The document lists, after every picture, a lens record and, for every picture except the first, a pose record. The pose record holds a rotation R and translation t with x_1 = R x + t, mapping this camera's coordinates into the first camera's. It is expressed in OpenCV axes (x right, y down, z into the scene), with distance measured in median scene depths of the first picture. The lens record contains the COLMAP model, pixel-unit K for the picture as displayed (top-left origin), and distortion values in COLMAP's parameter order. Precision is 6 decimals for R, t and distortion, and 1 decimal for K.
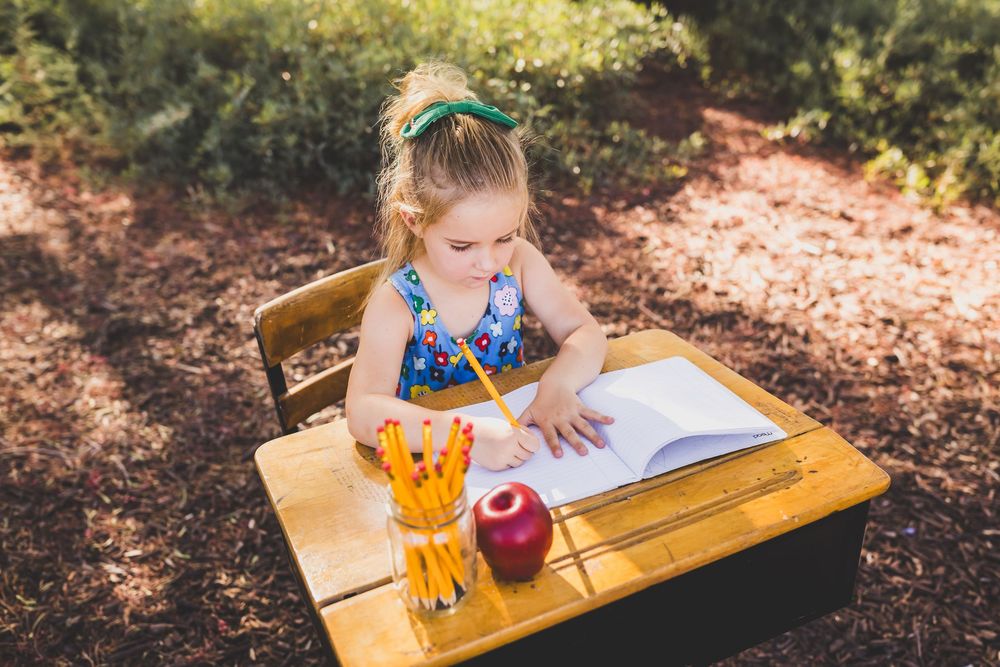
lens RADIAL K [[952.6, 0, 486.9], [0, 952.6, 342.7], [0, 0, 1]] dist [0.016947, -0.016006]
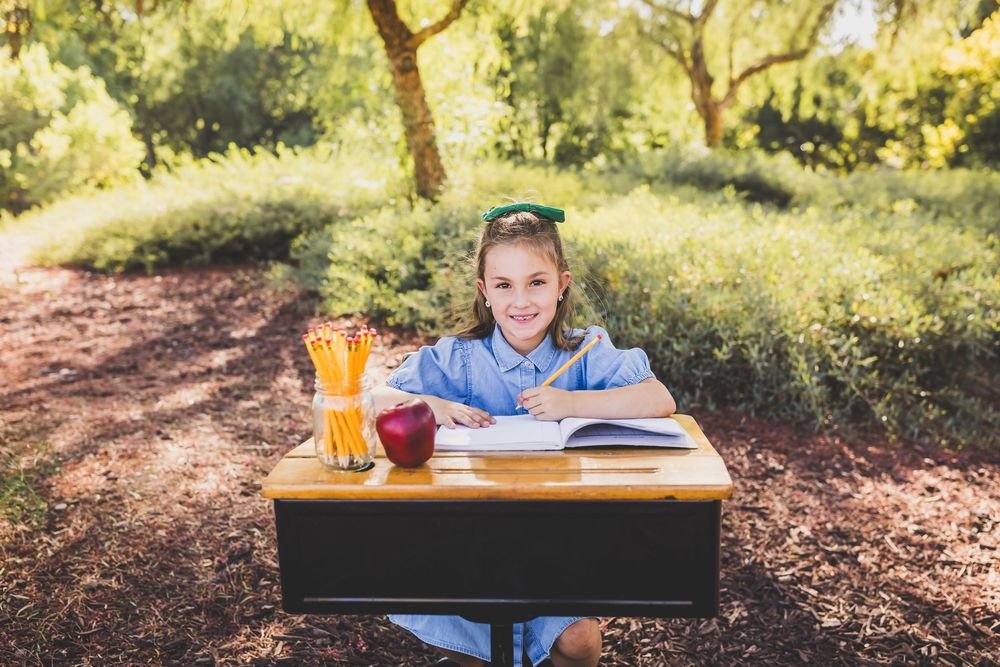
lens RADIAL K [[971.6, 0, 495.0], [0, 971.6, 335.0], [0, 0, 1]] dist [0.004757, -0.006210]
pose [[0.875930, 0.123727, -0.466302, 0.252567], [-0.263197, 0.932600, -0.246952, 0.120340], [0.404319, 0.339042, 0.849457, -0.070874]]
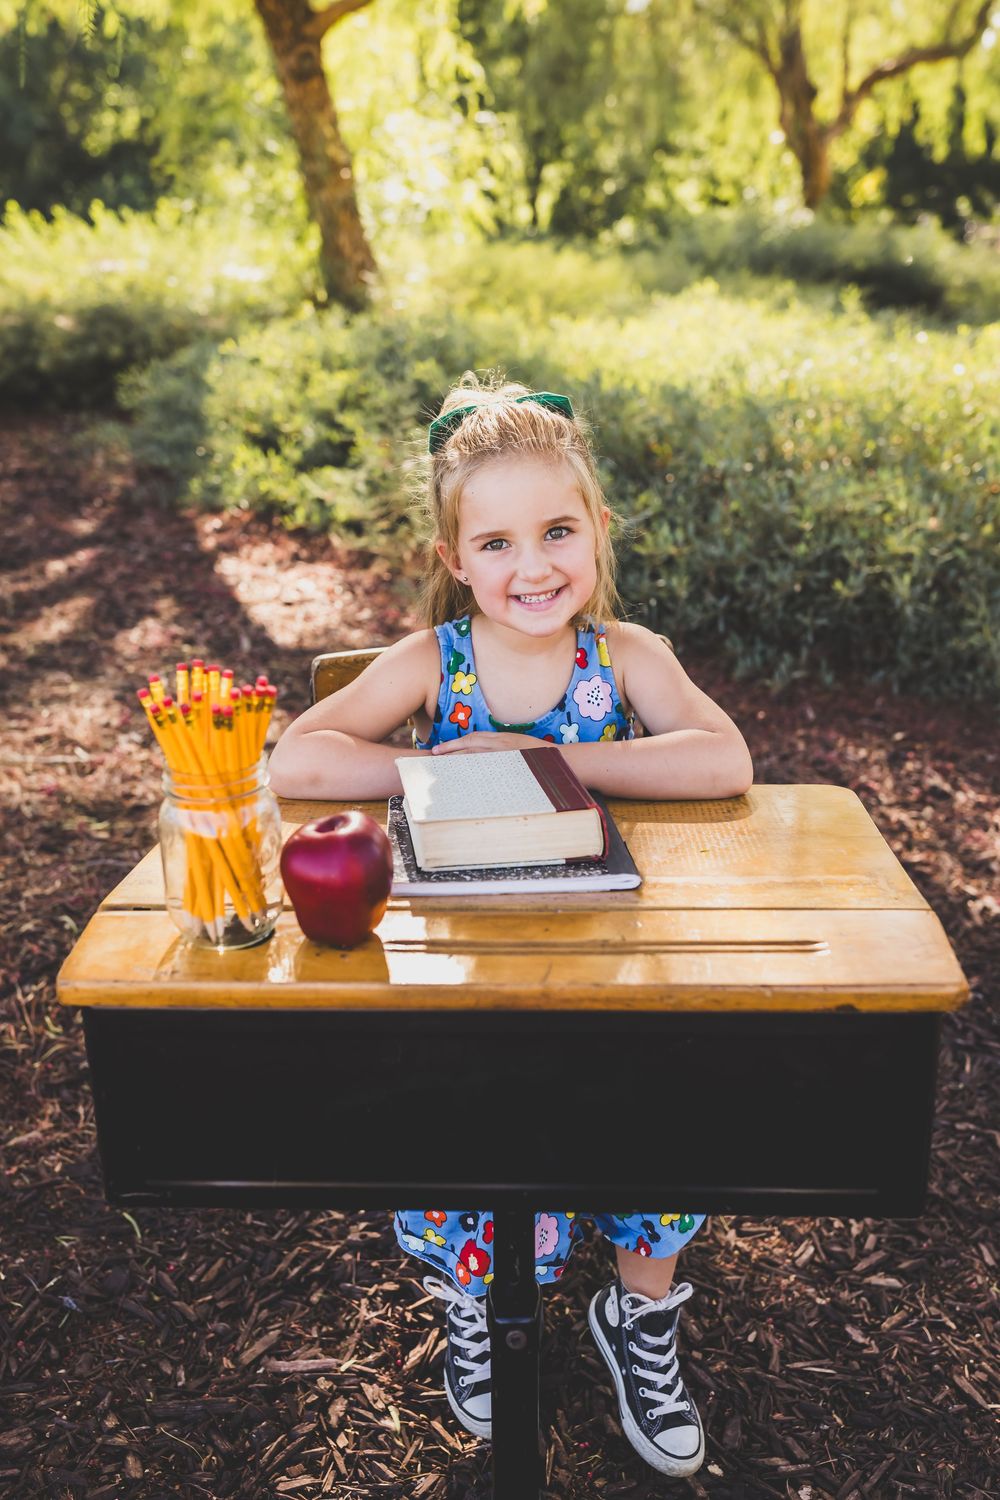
lens RADIAL K [[1530.4, 0, 480.0], [0, 1530.4, 708.4], [0, 0, 1]] dist [0.008565, -0.001398]
pose [[0.884671, 0.179160, -0.430418, 0.193633], [-0.256685, 0.957864, -0.128875, 0.061872], [0.389192, 0.224494, 0.893382, -0.012467]]
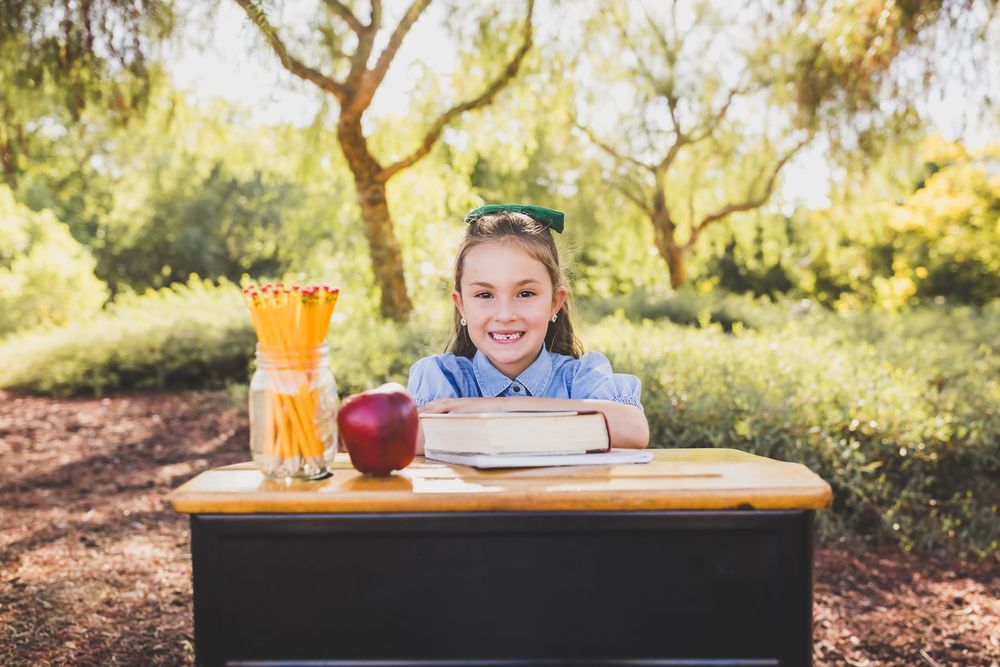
lens RADIAL K [[966.5, 0, 501.1], [0, 966.5, 335.3], [0, 0, 1]] dist [0.006371, -0.006685]
pose [[0.895555, 0.057892, -0.441168, 0.192292], [-0.254890, 0.879442, -0.402012, 0.156812], [0.364708, 0.472473, 0.802345, 0.048071]]
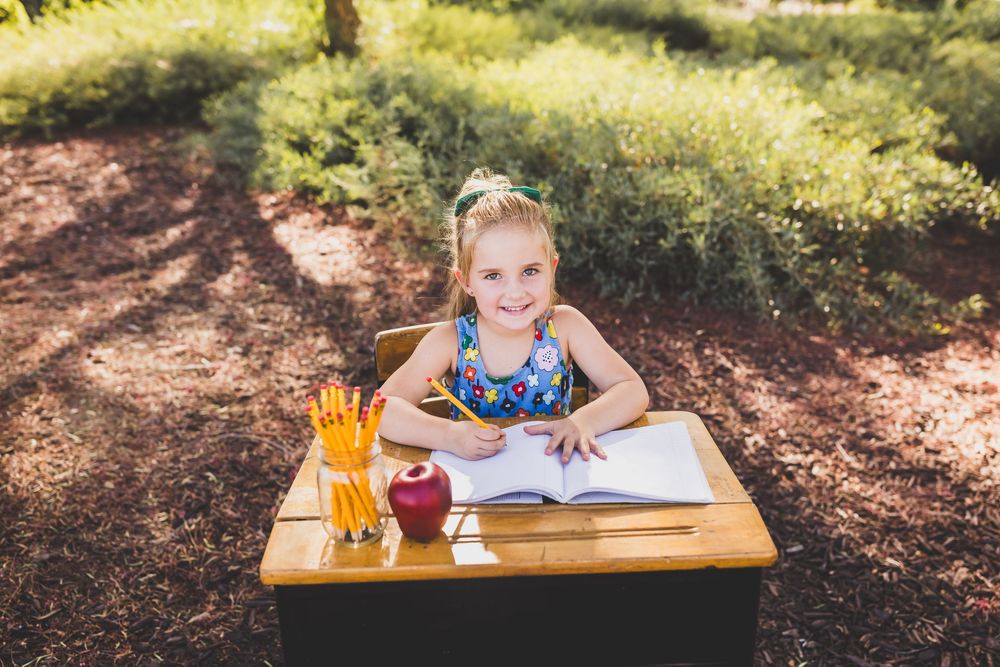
lens RADIAL K [[950.7, 0, 500.0], [0, 950.7, 333.5], [0, 0, 1]] dist [0.006529, -0.005153]
pose [[0.919663, 0.172358, -0.352863, 0.170614], [-0.219998, 0.970426, -0.099371, 0.025663], [0.325300, 0.169017, 0.930383, -0.057922]]
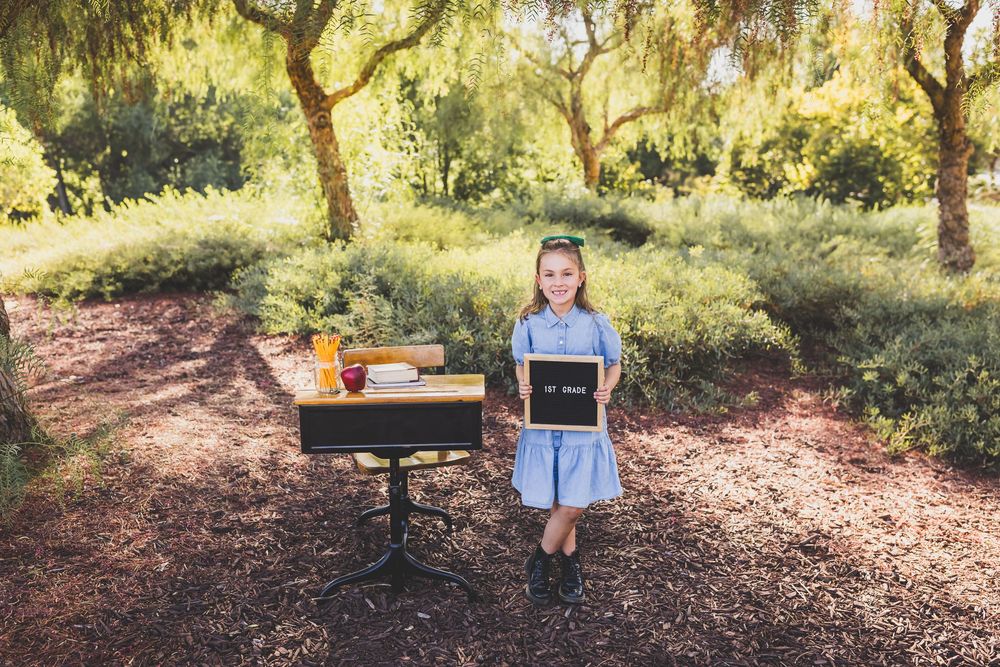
lens RADIAL K [[968.4, 0, 504.6], [0, 968.4, 335.9], [0, 0, 1]] dist [0.009302, -0.016978]
pose [[0.921200, 0.106907, -0.374115, 0.570806], [-0.226257, 0.929417, -0.291534, 0.298321], [0.316542, 0.353207, 0.880367, -0.610518]]
